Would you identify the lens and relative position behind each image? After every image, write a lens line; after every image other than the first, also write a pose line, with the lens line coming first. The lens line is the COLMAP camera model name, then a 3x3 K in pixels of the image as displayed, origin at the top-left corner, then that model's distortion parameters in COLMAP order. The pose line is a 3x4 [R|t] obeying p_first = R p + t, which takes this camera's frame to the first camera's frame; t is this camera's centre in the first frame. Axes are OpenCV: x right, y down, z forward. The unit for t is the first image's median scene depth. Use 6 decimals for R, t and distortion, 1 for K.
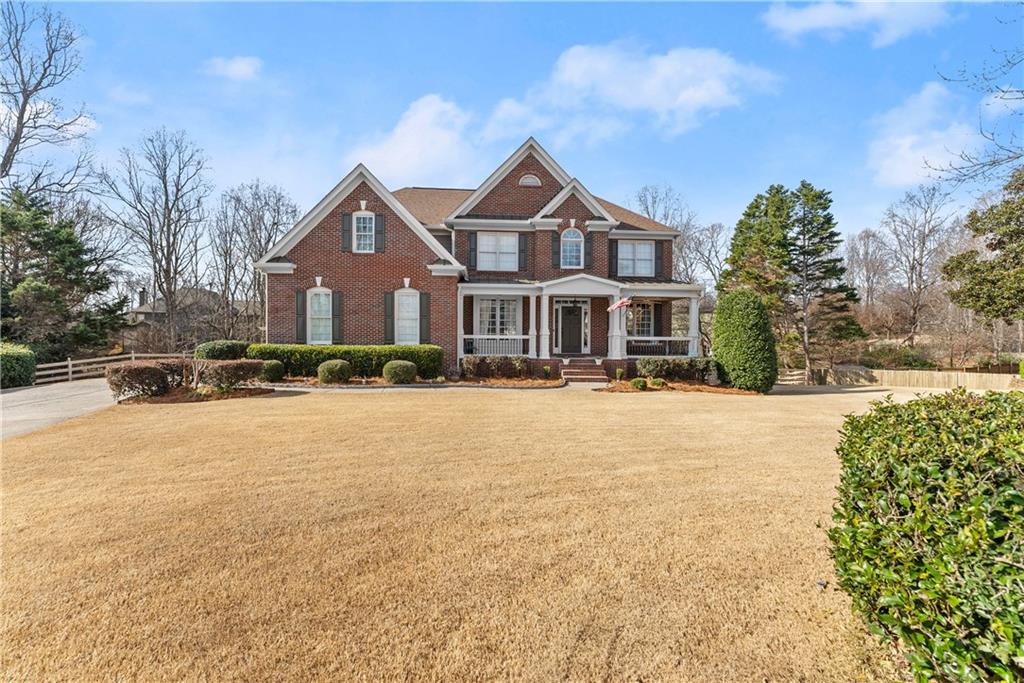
lens RADIAL K [[414.8, 0, 512.5], [0, 414.8, 339.2], [0, 0, 1]] dist [0.000138, -0.000367]
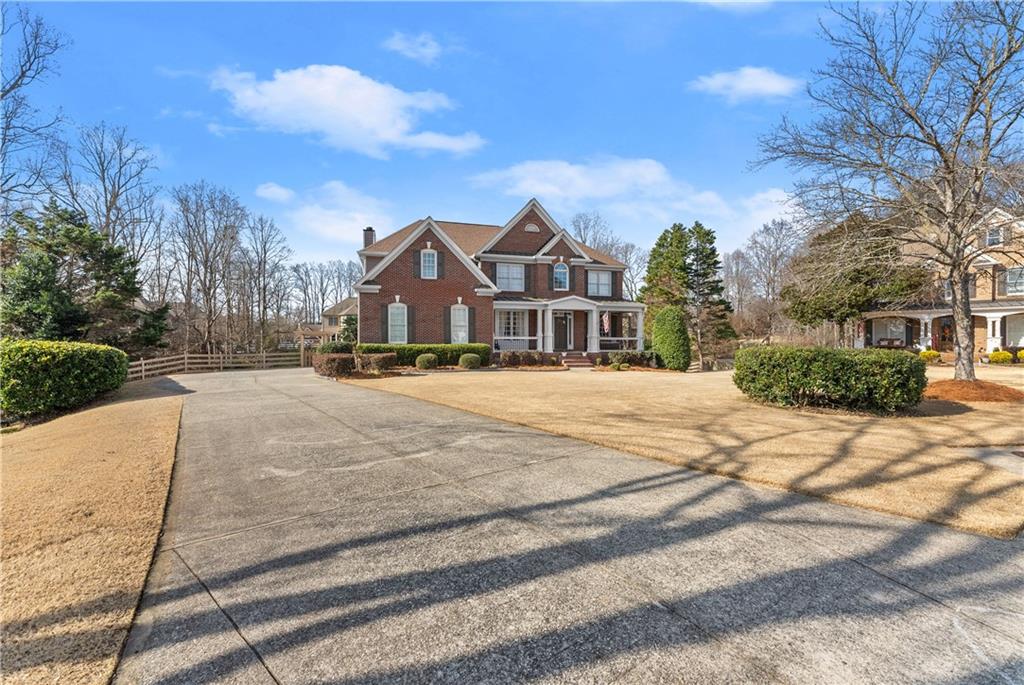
lens RADIAL K [[414.8, 0, 511.6], [0, 414.8, 341.1], [0, 0, 1]] dist [0.000138, -0.000367]
pose [[0.978535, -0.005791, 0.205998, -0.325470], [0.005973, 0.999982, -0.000262, 0.005018], [-0.205993, 0.001487, 0.978552, -0.379243]]
